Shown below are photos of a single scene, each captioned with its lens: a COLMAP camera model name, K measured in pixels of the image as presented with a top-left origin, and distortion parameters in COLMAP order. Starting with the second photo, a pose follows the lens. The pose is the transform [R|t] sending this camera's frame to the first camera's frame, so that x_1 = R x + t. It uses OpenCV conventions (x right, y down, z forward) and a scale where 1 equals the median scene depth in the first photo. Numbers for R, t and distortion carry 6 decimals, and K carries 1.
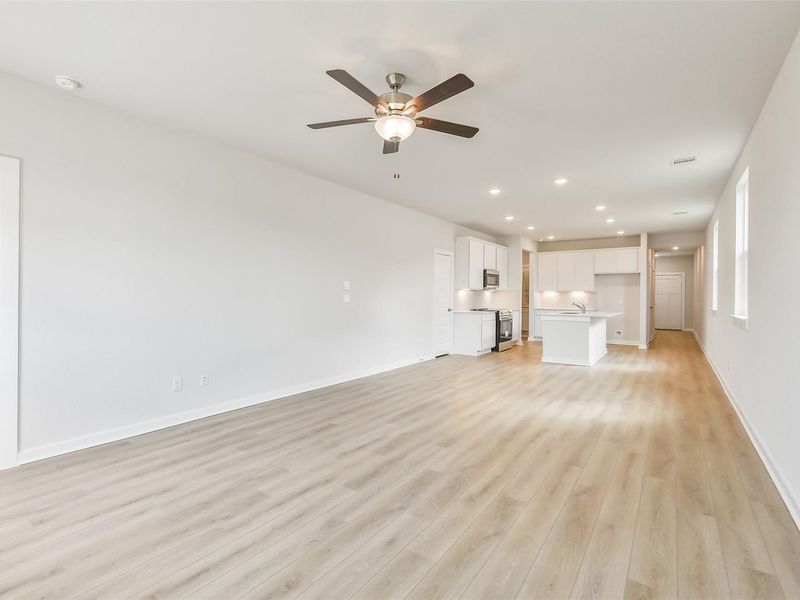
lens RADIAL K [[392.7, 0, 401.0], [0, 392.7, 296.2], [0, 0, 1]] dist [0.006191, -0.002978]
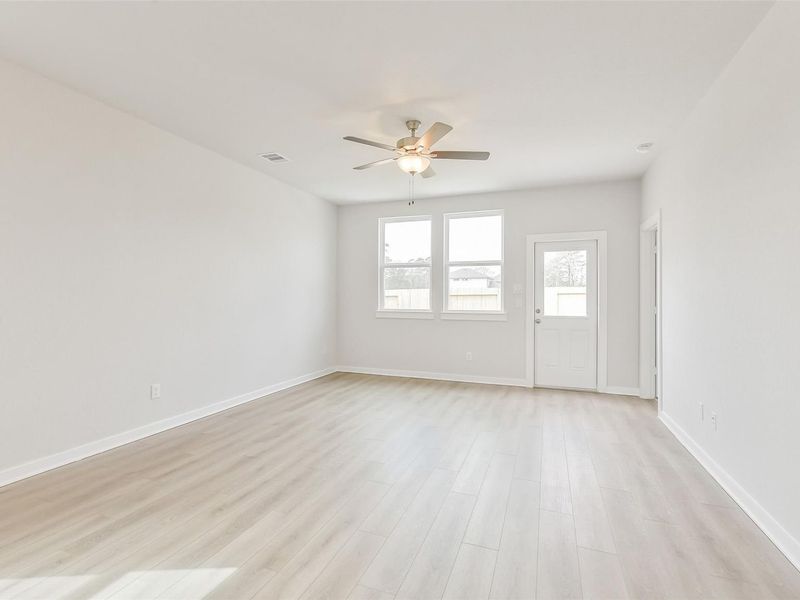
lens RADIAL K [[392.7, 0, 399.6], [0, 392.7, 296.5], [0, 0, 1]] dist [0.006191, -0.002978]
pose [[-0.970463, -0.012793, -0.240909, 0.100168], [-0.011671, 0.999913, -0.006083, -0.000656], [0.240966, -0.003092, -0.970529, 0.692161]]
